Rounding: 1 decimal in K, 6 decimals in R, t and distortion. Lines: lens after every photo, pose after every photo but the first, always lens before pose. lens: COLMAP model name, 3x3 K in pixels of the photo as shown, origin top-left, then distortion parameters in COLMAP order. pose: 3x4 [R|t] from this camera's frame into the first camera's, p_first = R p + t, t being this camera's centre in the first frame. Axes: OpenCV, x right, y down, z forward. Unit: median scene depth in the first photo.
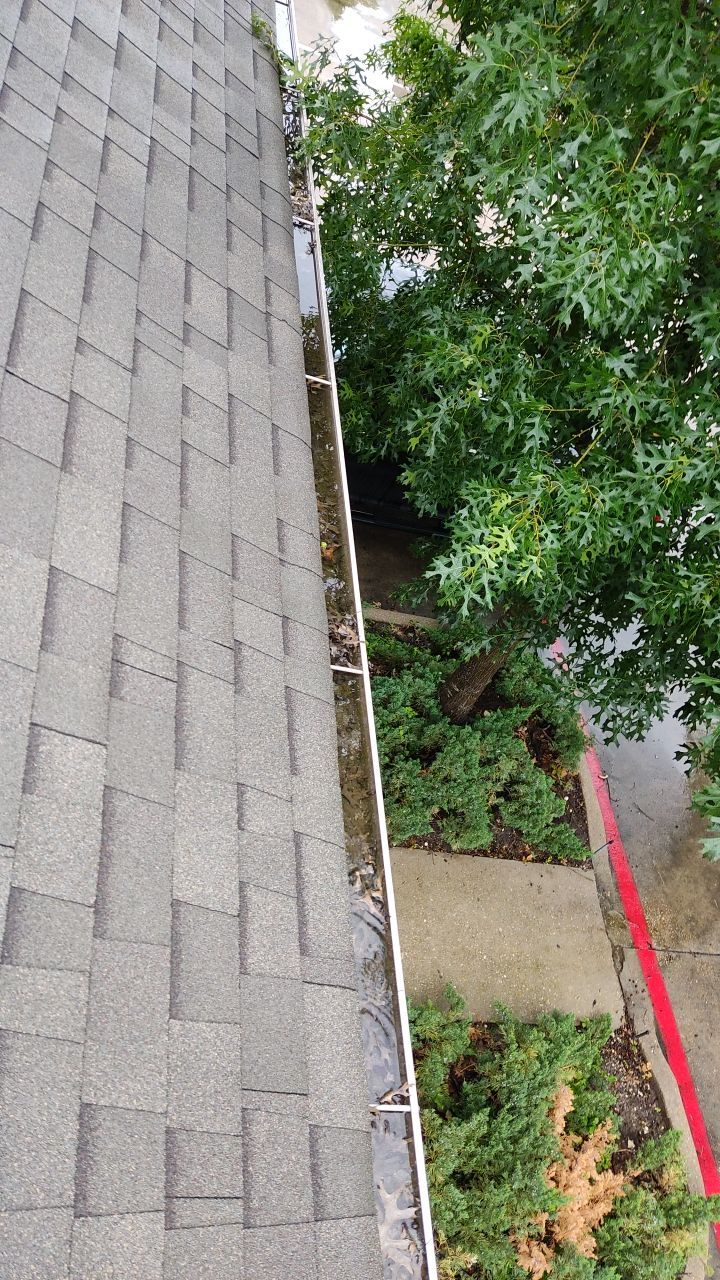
lens RADIAL K [[947.6, 0, 355.2], [0, 947.6, 637.3], [0, 0, 1]] dist [0.067163, -0.066186]
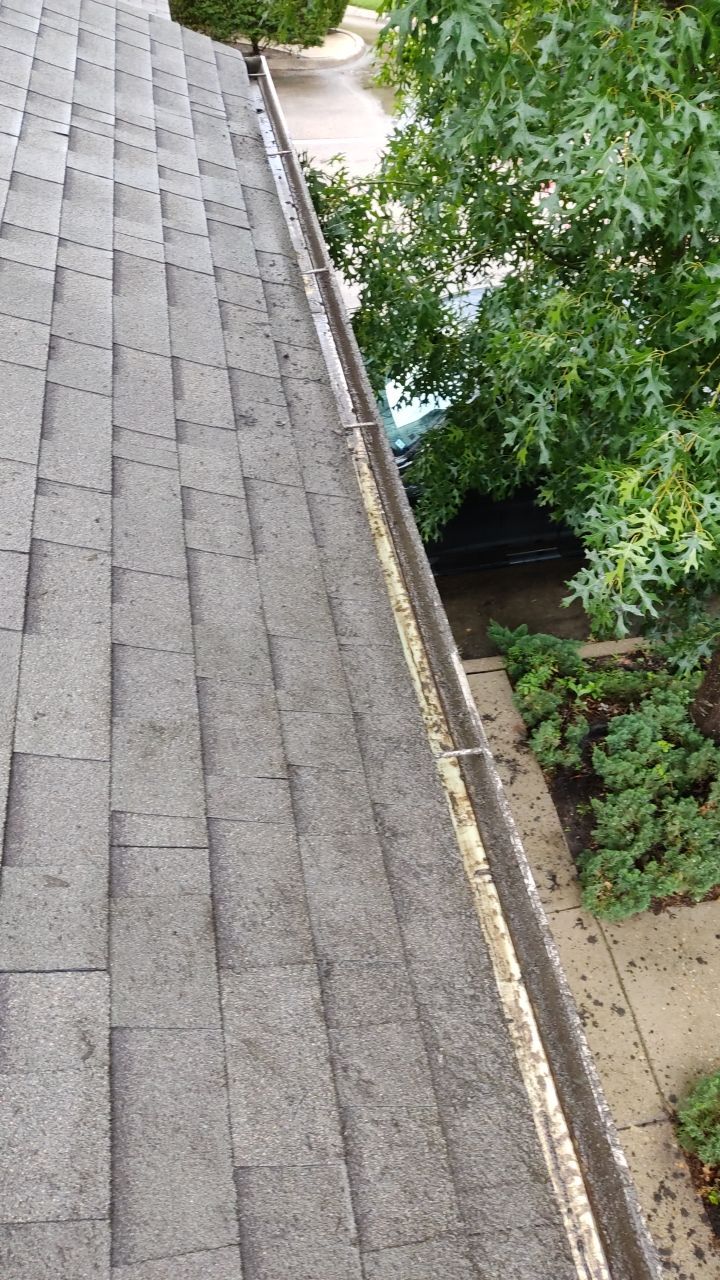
lens RADIAL K [[947.6, 0, 355.2], [0, 947.6, 637.3], [0, 0, 1]] dist [0.067163, -0.066186]
pose [[0.917222, -0.313828, -0.245388, 0.082763], [0.293611, 0.948858, -0.116025, 0.005038], [0.269250, 0.034372, 0.962457, 0.144713]]
